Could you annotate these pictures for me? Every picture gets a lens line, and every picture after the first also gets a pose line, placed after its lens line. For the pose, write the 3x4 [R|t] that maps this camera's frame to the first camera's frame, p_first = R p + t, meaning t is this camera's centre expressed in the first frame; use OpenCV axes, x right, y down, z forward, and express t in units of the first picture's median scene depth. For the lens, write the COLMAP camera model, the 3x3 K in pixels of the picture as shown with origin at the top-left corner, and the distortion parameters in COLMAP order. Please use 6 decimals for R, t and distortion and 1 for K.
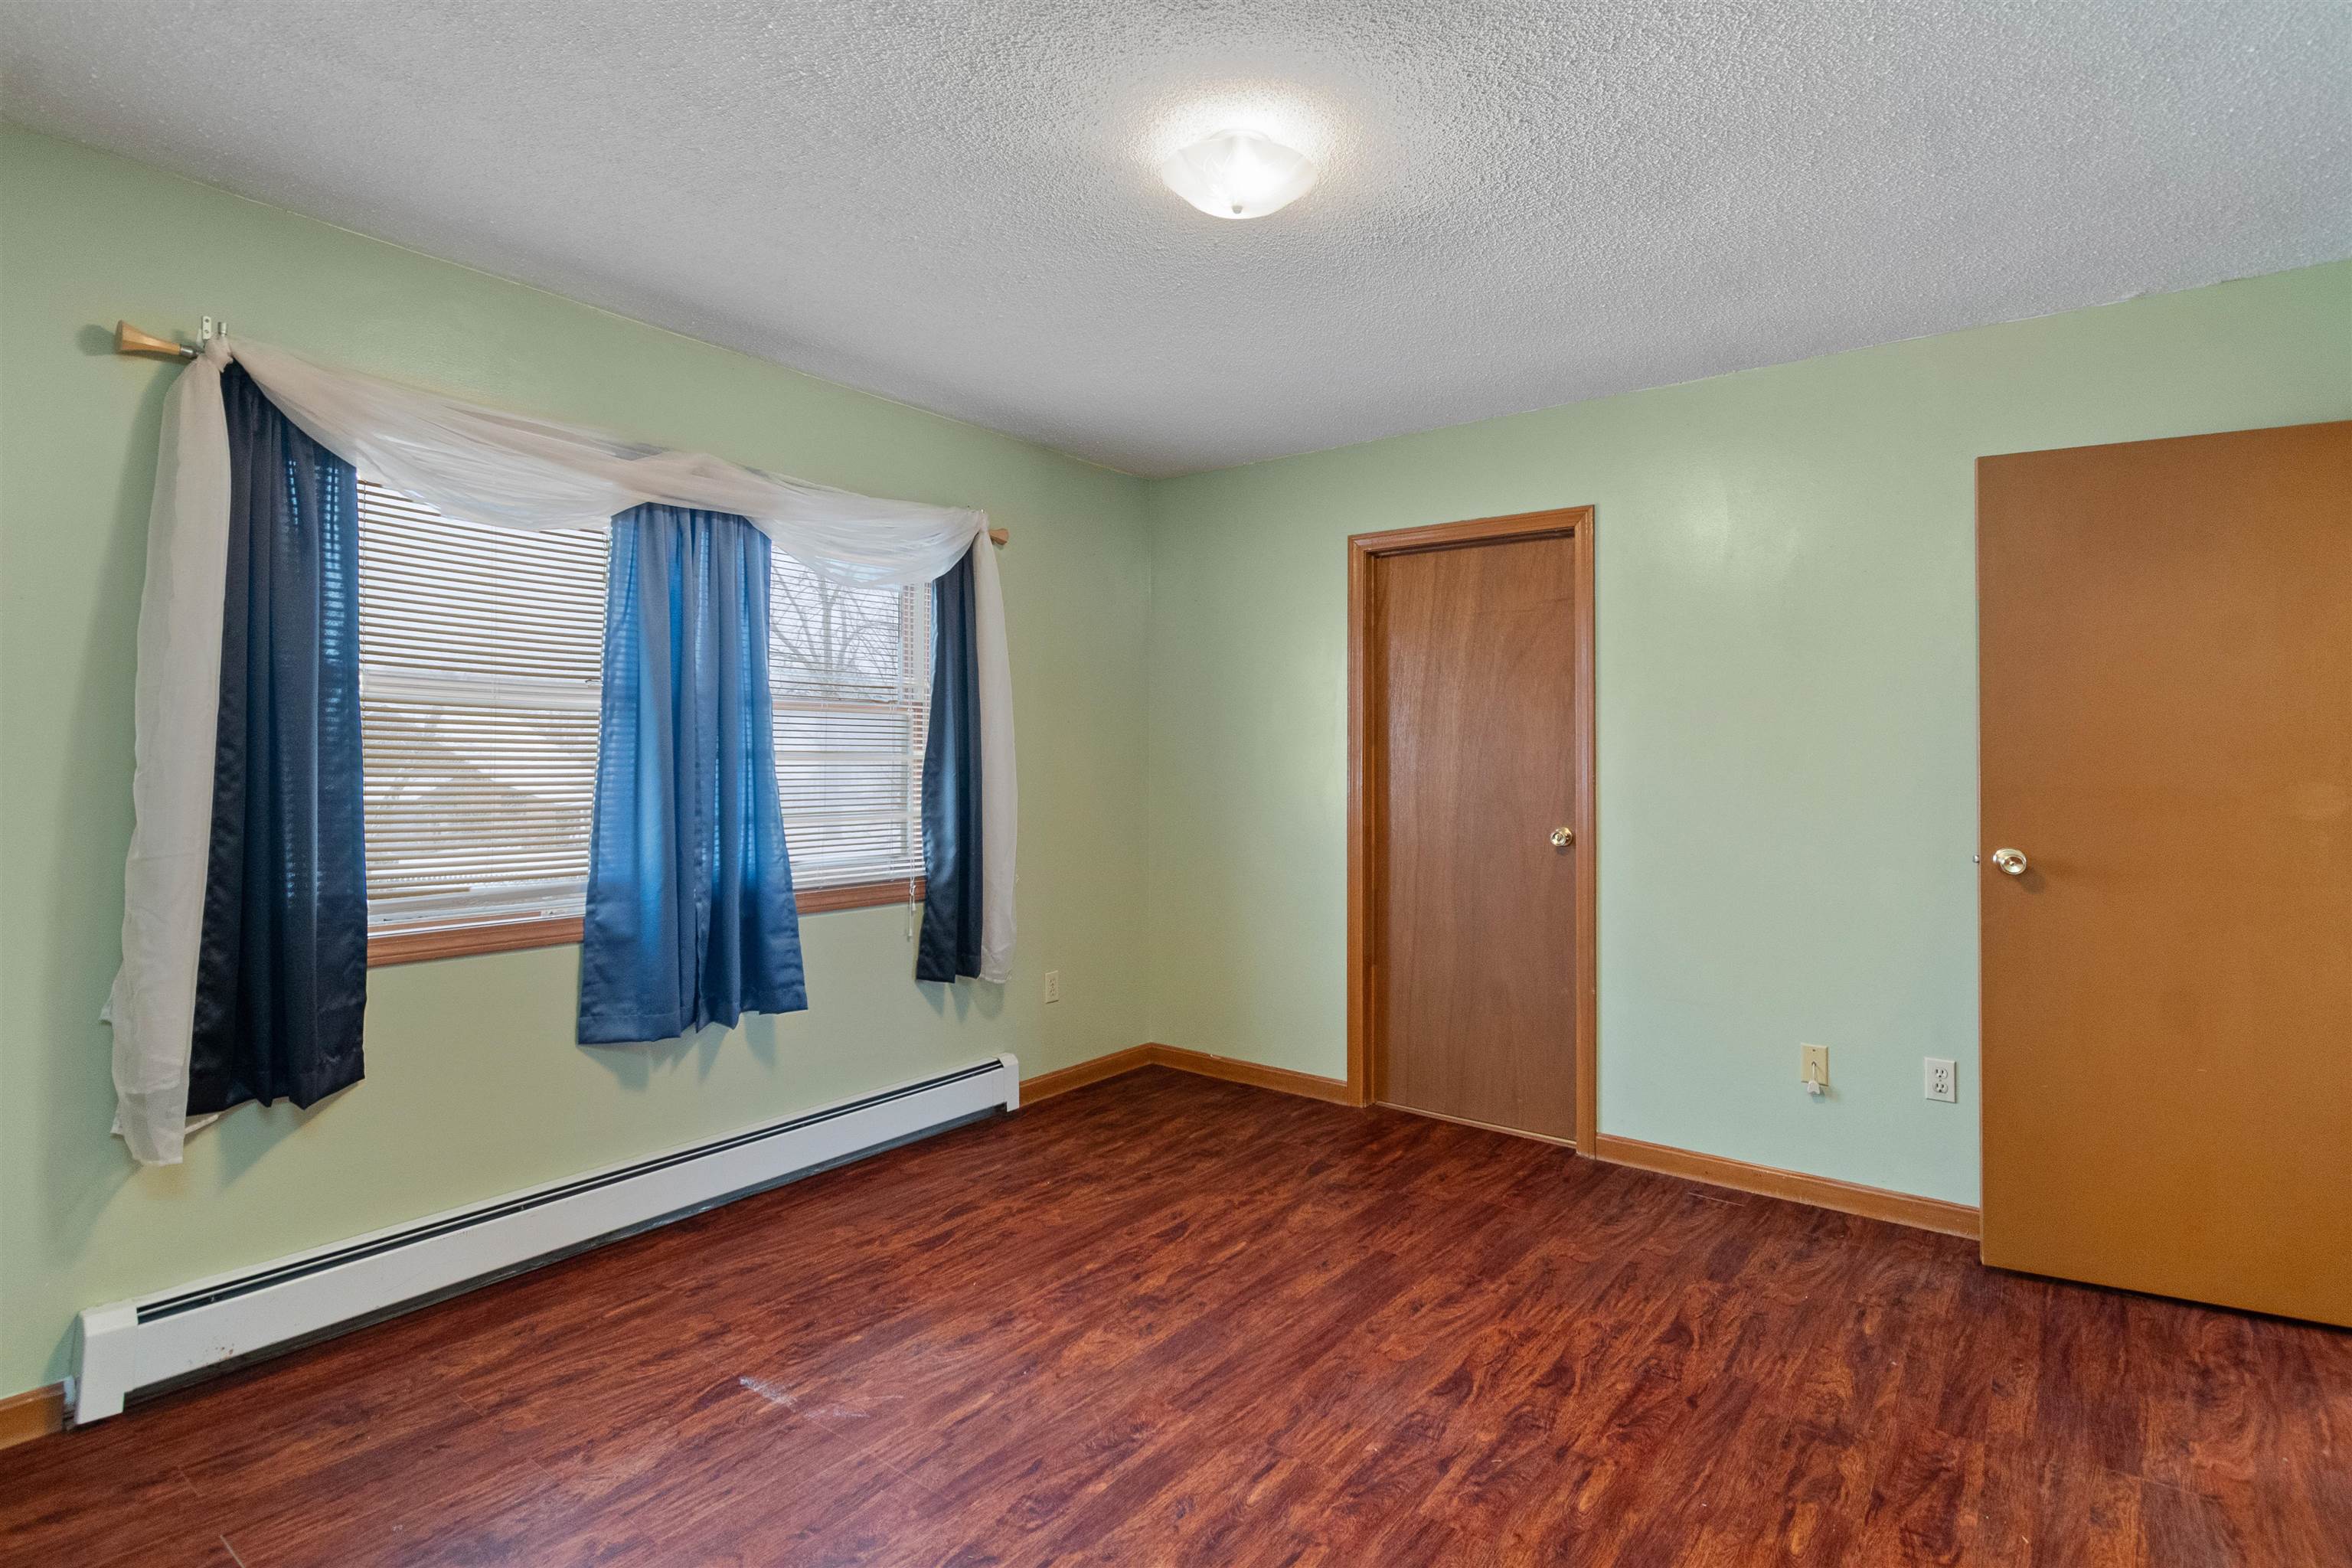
lens RADIAL K [[1097.7, 0, 1175.6], [0, 1097.7, 796.5], [0, 0, 1]] dist [0.008620, -0.008365]
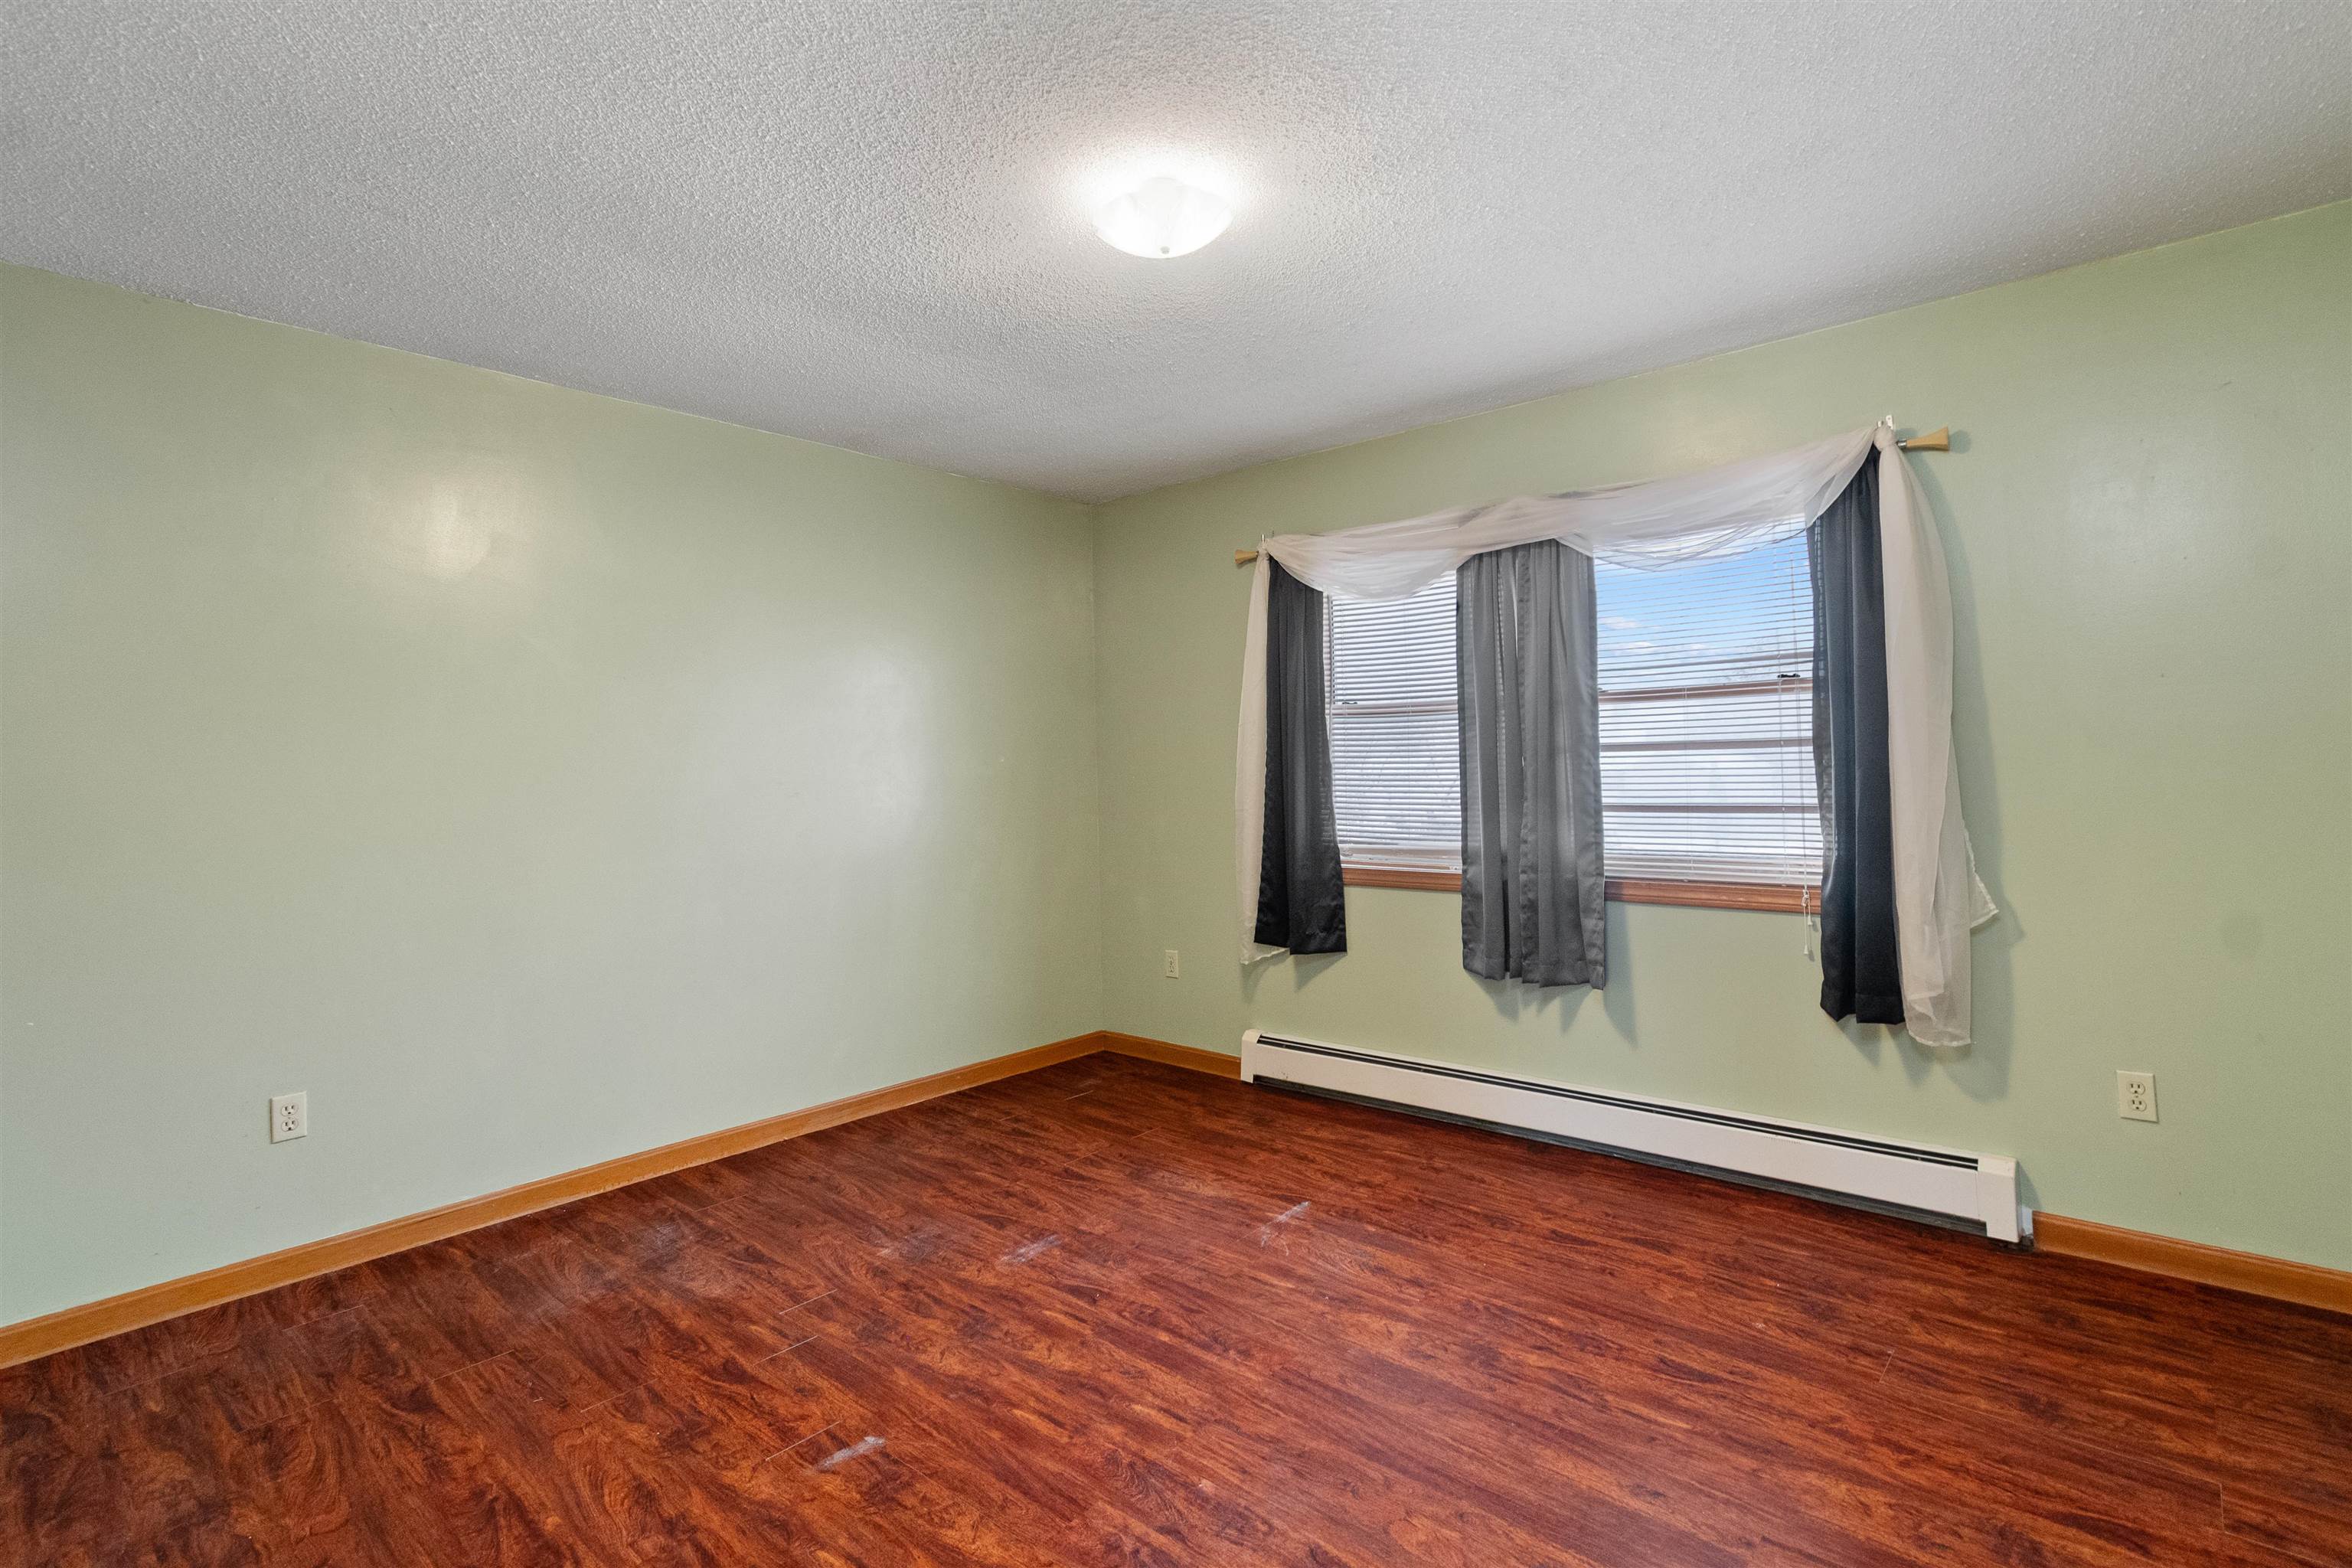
lens RADIAL K [[1034.4, 0, 1184.5], [0, 1034.4, 792.5], [0, 0, 1]] dist [-0.000098, -0.000811]
pose [[-0.006798, 0.024210, -0.999684, 0.785220], [-0.011925, 0.999634, 0.024290, -0.018045], [0.999906, 0.012087, -0.006507, 0.730666]]
